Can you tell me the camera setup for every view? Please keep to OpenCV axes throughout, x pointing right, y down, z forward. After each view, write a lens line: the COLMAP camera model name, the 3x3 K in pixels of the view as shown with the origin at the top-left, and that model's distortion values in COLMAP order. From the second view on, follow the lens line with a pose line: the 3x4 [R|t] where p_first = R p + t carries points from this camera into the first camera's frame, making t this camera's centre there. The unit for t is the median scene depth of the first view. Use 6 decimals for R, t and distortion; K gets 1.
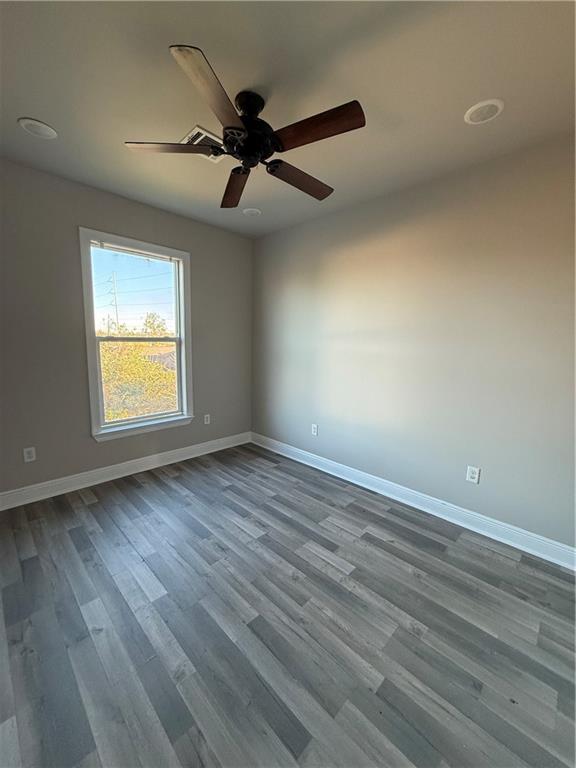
lens RADIAL K [[307.2, 0, 287.8], [0, 307.2, 380.6], [0, 0, 1]] dist [0.000986, 0.000131]
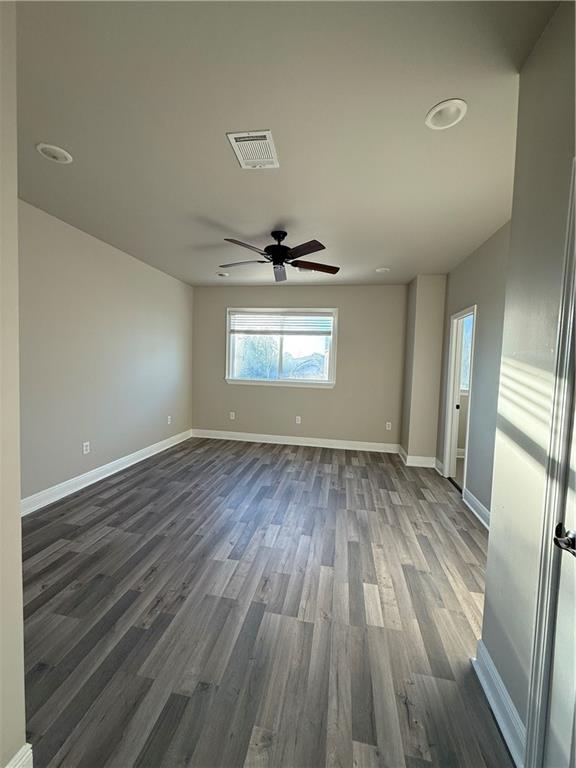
lens RADIAL K [[307.2, 0, 290.1], [0, 307.2, 383.0], [0, 0, 1]] dist [0.000986, 0.000131]
pose [[-0.570233, -0.080007, 0.817577, -0.917199], [0.086883, 0.983790, 0.156871, -0.101616], [-0.816875, 0.160486, -0.554039, 0.986839]]
